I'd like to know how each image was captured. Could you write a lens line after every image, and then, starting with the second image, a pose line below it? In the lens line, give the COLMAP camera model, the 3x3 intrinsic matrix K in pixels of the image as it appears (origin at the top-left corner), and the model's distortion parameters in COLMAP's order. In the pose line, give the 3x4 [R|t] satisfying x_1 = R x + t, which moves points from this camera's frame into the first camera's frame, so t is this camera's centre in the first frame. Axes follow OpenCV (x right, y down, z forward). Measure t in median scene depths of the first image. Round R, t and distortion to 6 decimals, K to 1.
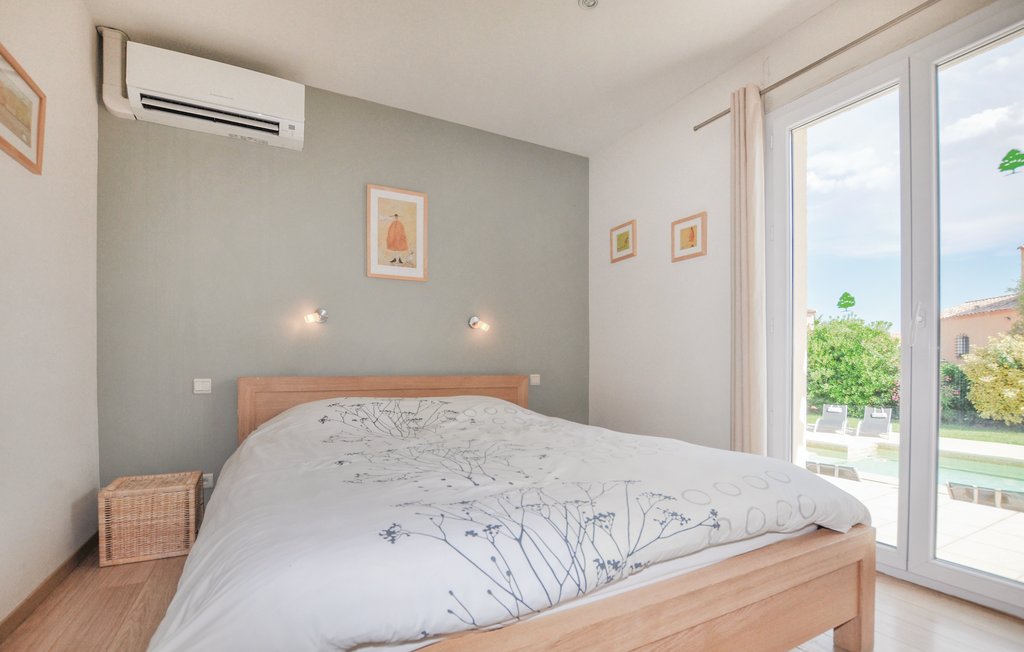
lens RADIAL K [[460.0, 0, 510.8], [0, 460.0, 362.6], [0, 0, 1]] dist [-0.018106, 0.000874]
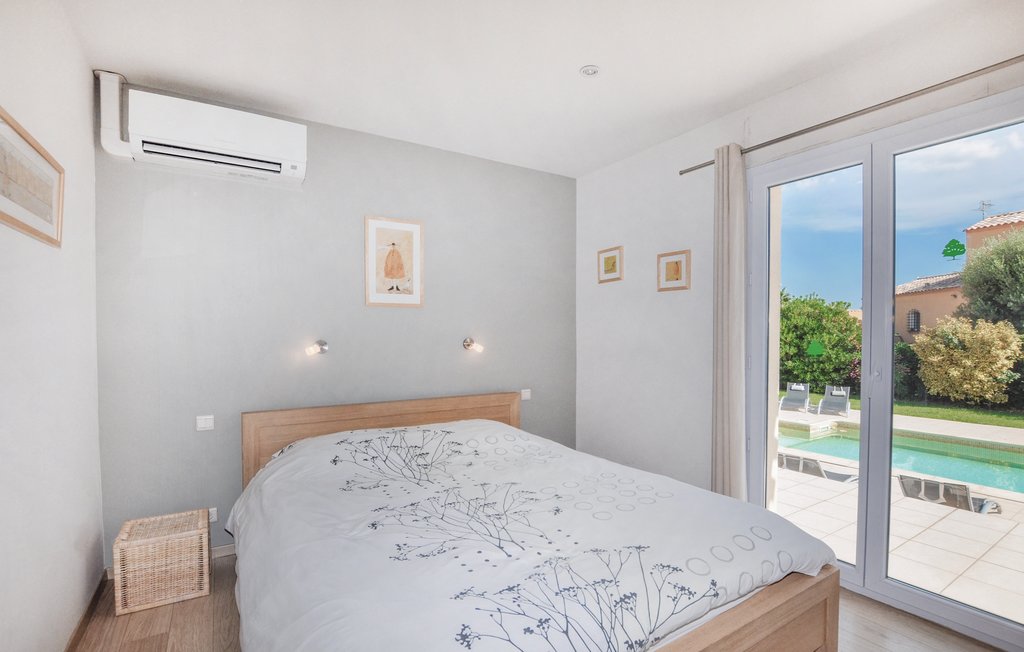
lens RADIAL K [[472.0, 0, 514.7], [0, 472.0, 341.1], [0, 0, 1]] dist [-0.014929, -0.000191]
pose [[0.997025, -0.007360, 0.076723, -0.078030], [0.005742, 0.999757, 0.021287, -0.155794], [-0.076861, -0.020783, 0.996825, -0.082449]]
